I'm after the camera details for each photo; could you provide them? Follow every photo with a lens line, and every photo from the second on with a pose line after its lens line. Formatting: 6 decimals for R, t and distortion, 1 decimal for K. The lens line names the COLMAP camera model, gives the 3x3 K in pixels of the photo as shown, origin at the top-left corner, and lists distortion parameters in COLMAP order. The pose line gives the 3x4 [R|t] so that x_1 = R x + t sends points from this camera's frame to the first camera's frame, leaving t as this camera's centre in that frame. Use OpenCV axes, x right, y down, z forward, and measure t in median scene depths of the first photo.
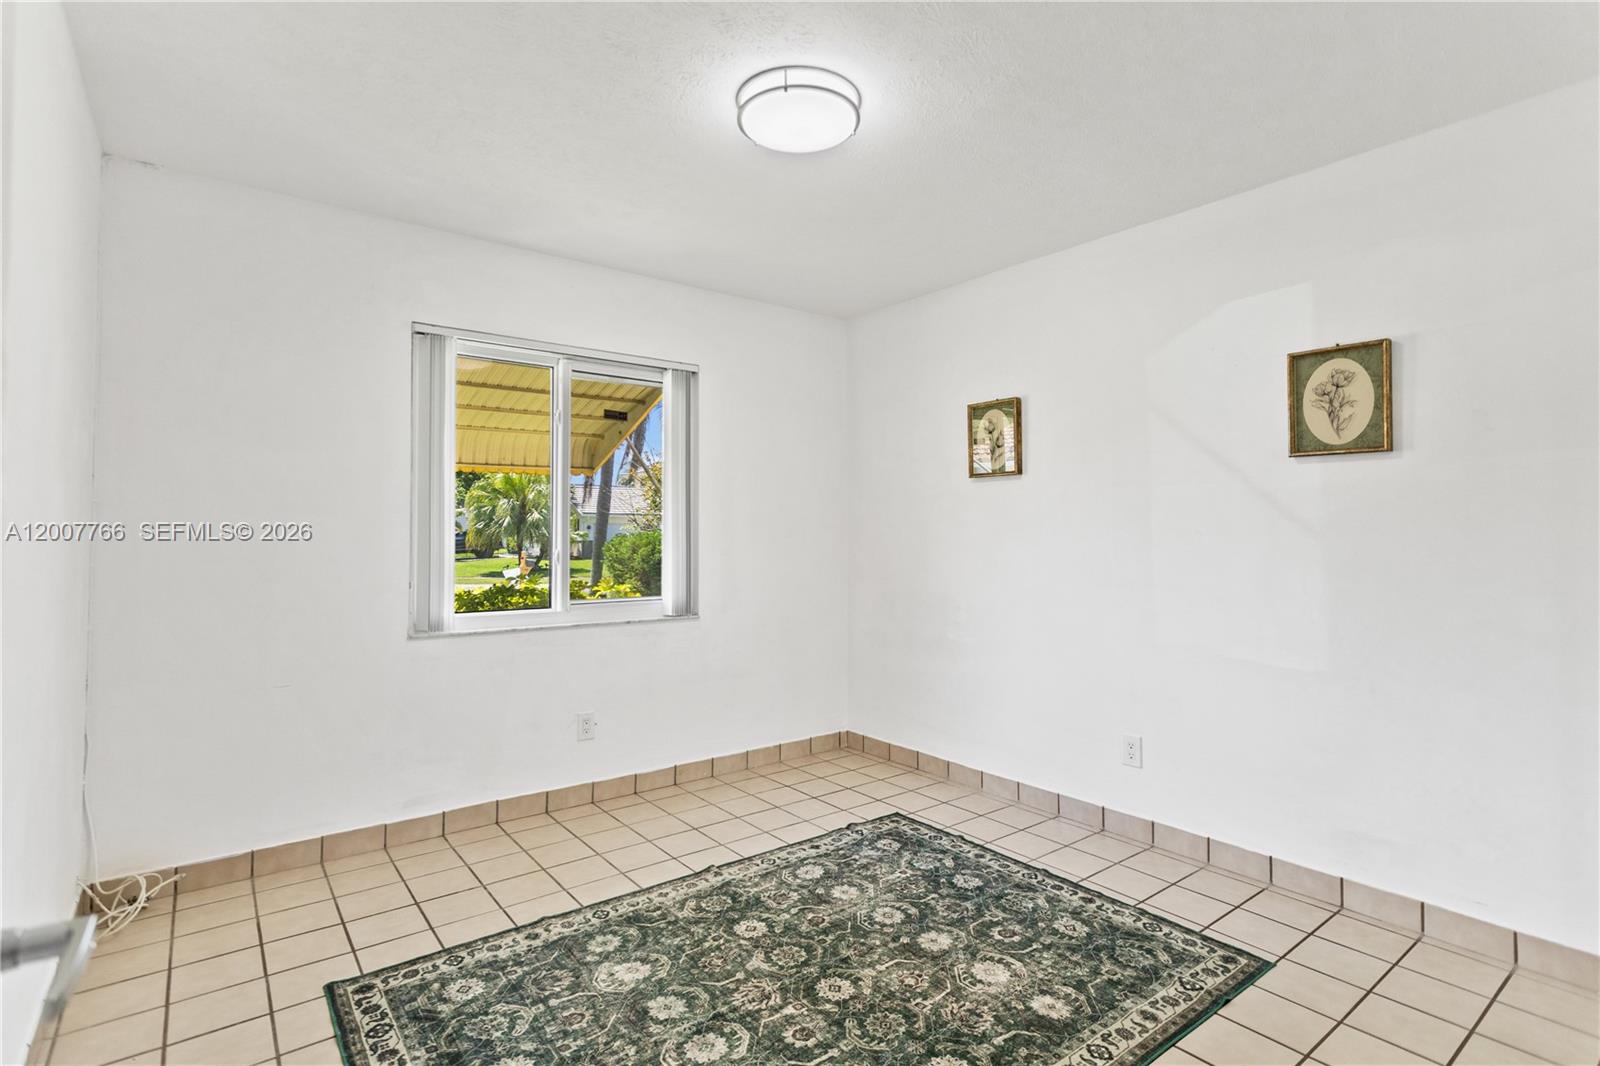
lens RADIAL K [[778.4, 0, 790.4], [0, 778.4, 512.7], [0, 0, 1]] dist [0.002444, 0.001074]
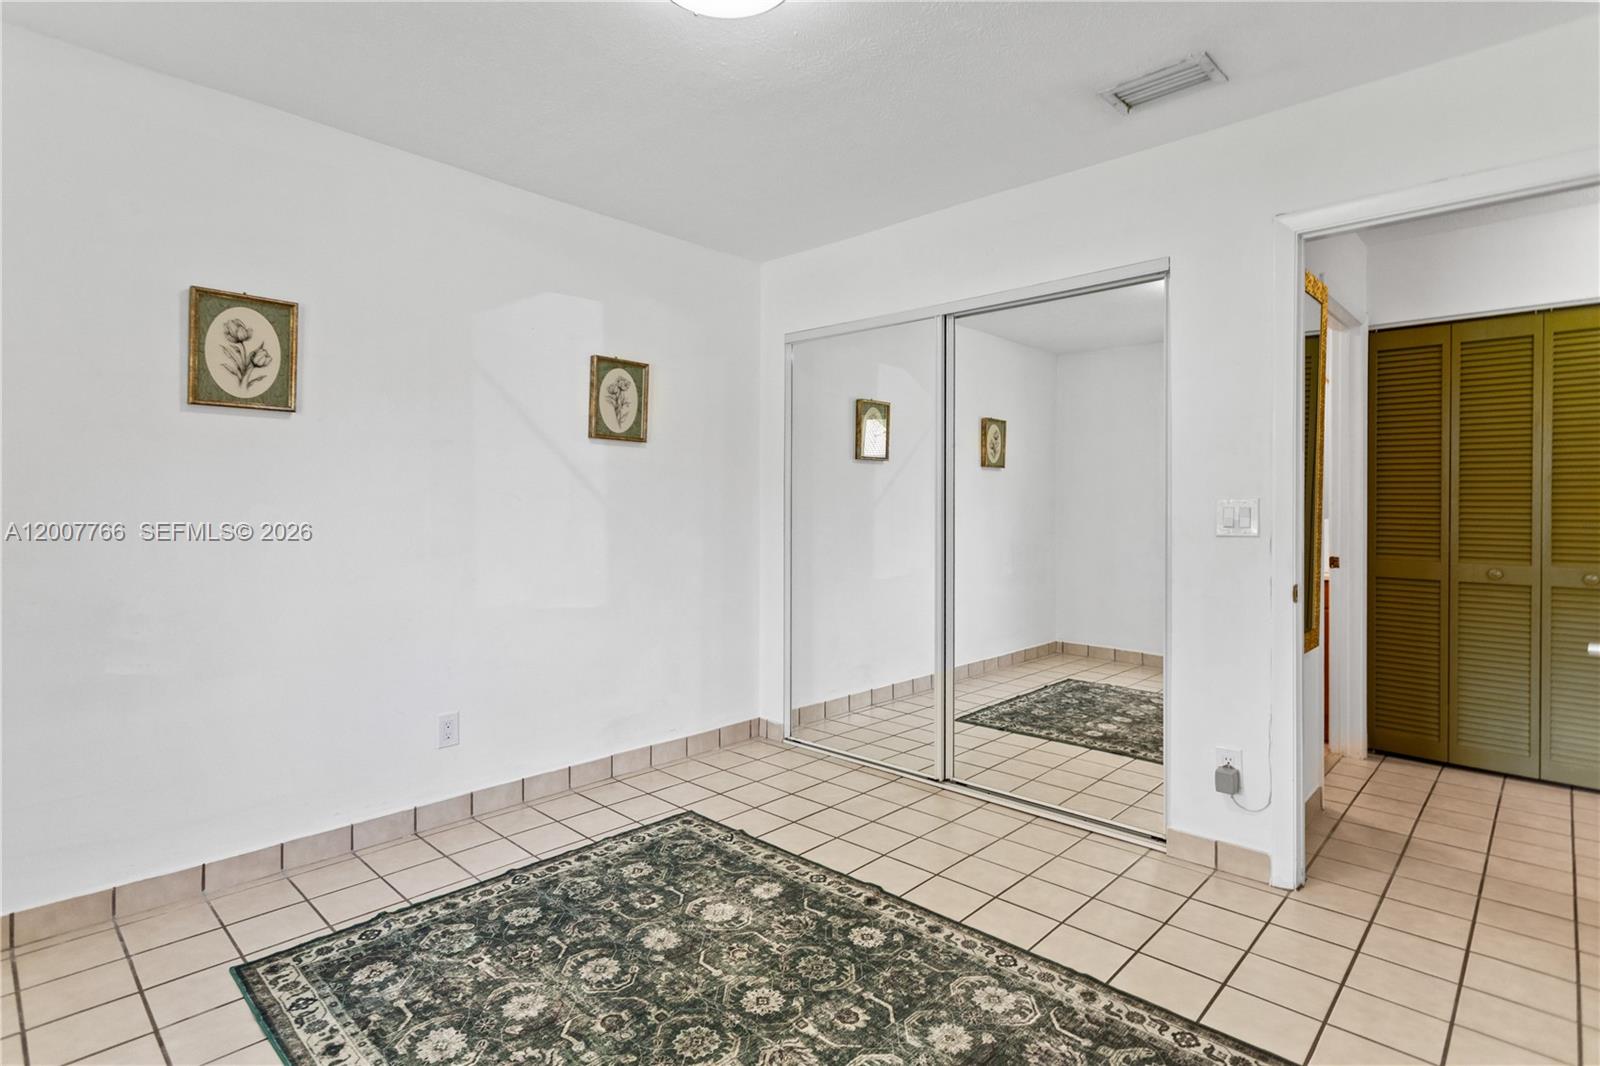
lens RADIAL K [[801.9, 0, 793.9], [0, 801.9, 509.8], [0, 0, 1]] dist [-0.001070, 0.000587]
pose [[-0.160055, -0.005605, 0.987092, -0.704377], [-0.033463, 0.999440, 0.000249, 0.033696], [-0.986541, -0.032991, -0.160153, 0.925908]]
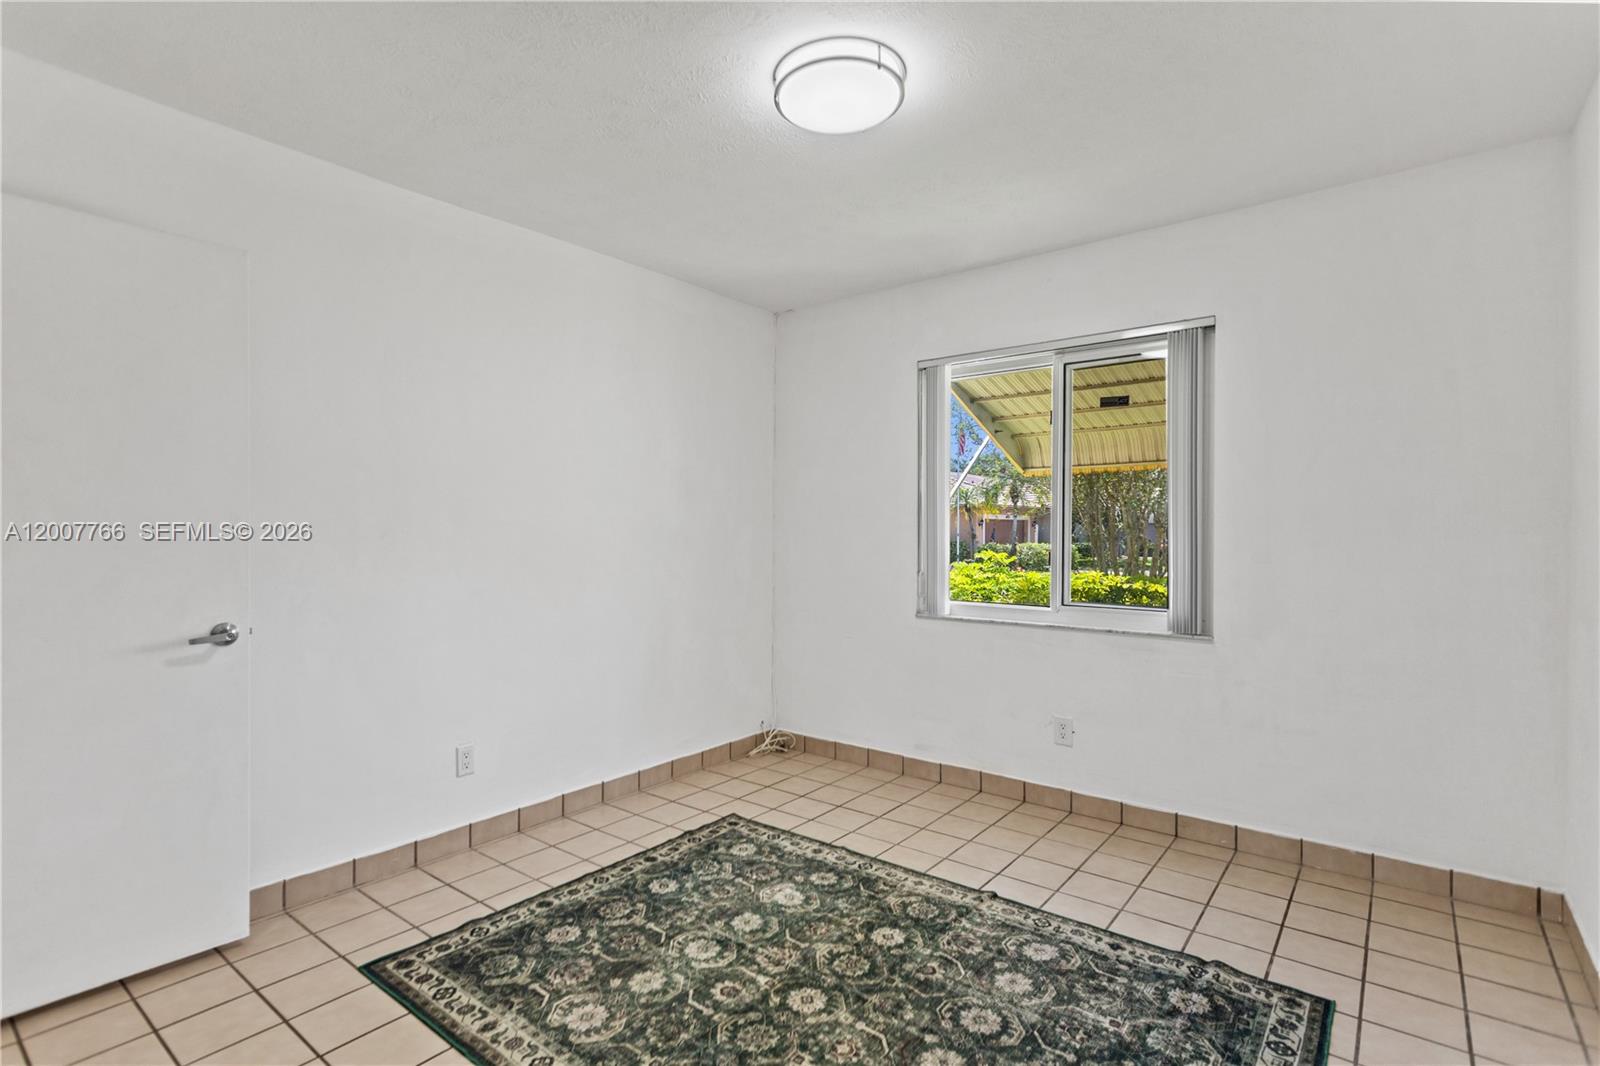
lens RADIAL K [[765.8, 0, 803.5], [0, 765.8, 534.6], [0, 0, 1]] dist [0.000856, 0.001826]
pose [[0.254078, 0.004752, -0.967172, 0.805360], [0.027589, 0.999545, 0.012159, 0.011670], [0.966790, -0.029772, 0.253831, 0.628772]]
